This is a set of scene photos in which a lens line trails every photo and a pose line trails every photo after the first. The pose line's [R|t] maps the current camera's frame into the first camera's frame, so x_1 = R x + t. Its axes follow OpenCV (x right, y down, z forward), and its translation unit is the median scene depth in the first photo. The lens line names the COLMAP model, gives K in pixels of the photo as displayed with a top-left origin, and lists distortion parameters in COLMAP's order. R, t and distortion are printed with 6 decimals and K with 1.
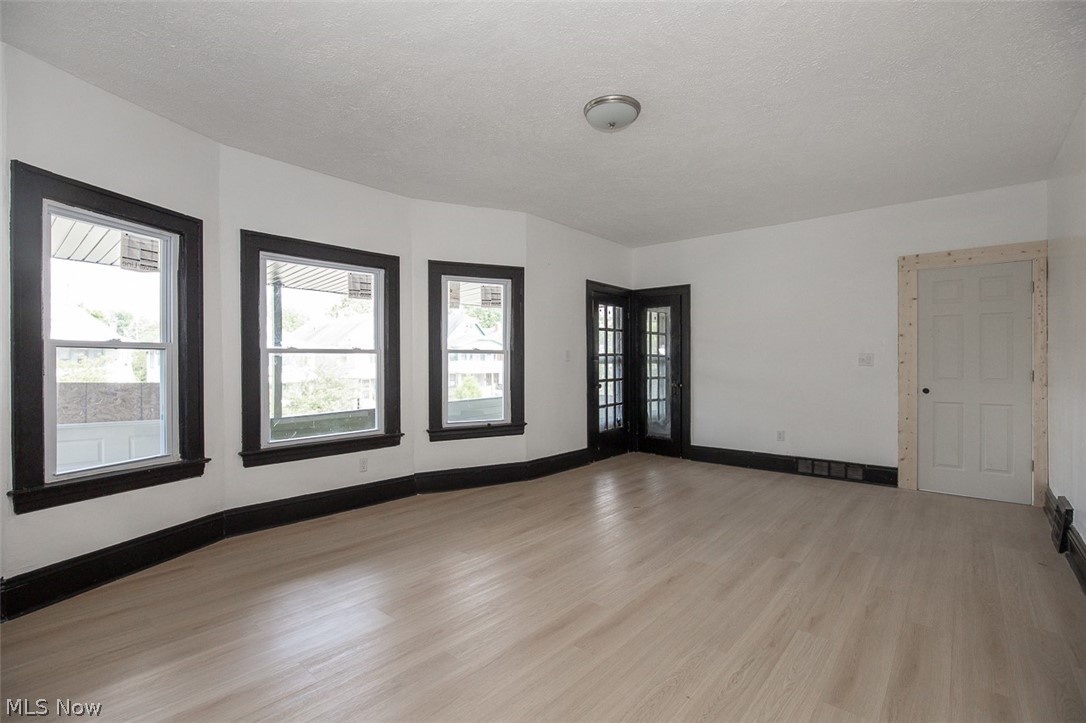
lens RADIAL K [[468.8, 0, 531.1], [0, 468.8, 360.6], [0, 0, 1]] dist [-0.000057, -0.000081]
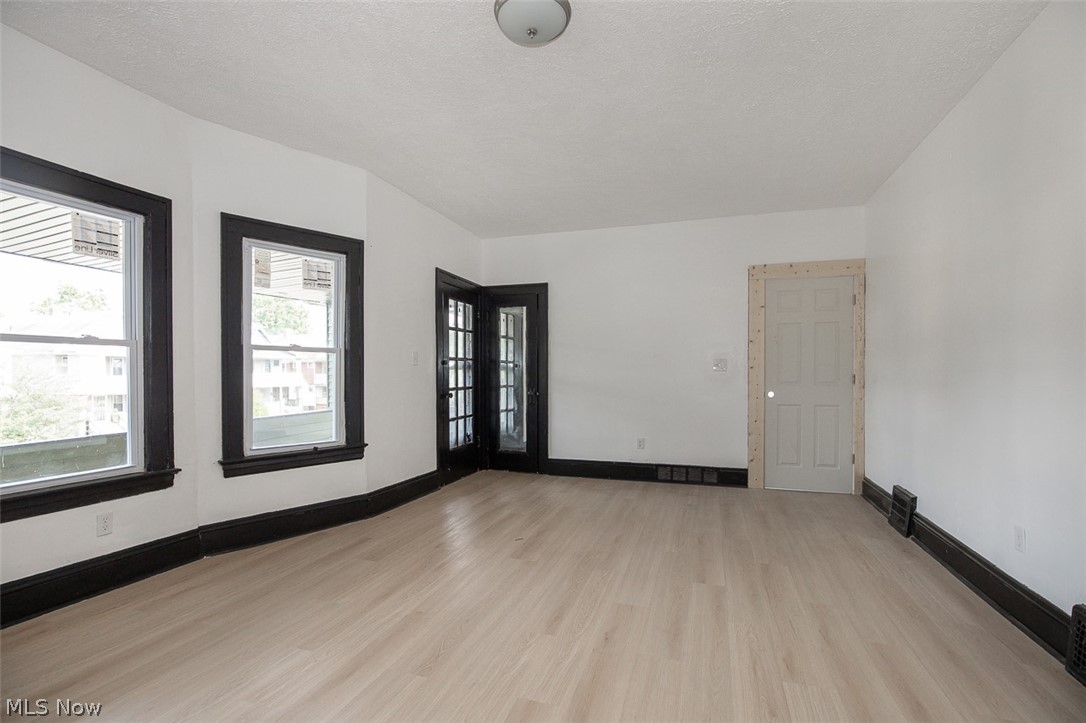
lens RADIAL K [[500.5, 0, 541.6], [0, 500.5, 375.0], [0, 0, 1]] dist [-0.007173, -0.000471]
pose [[0.926268, 0.001480, 0.376862, -0.053652], [-0.004251, 0.999970, 0.006521, 0.014221], [-0.376841, -0.007642, 0.926246, 0.133333]]
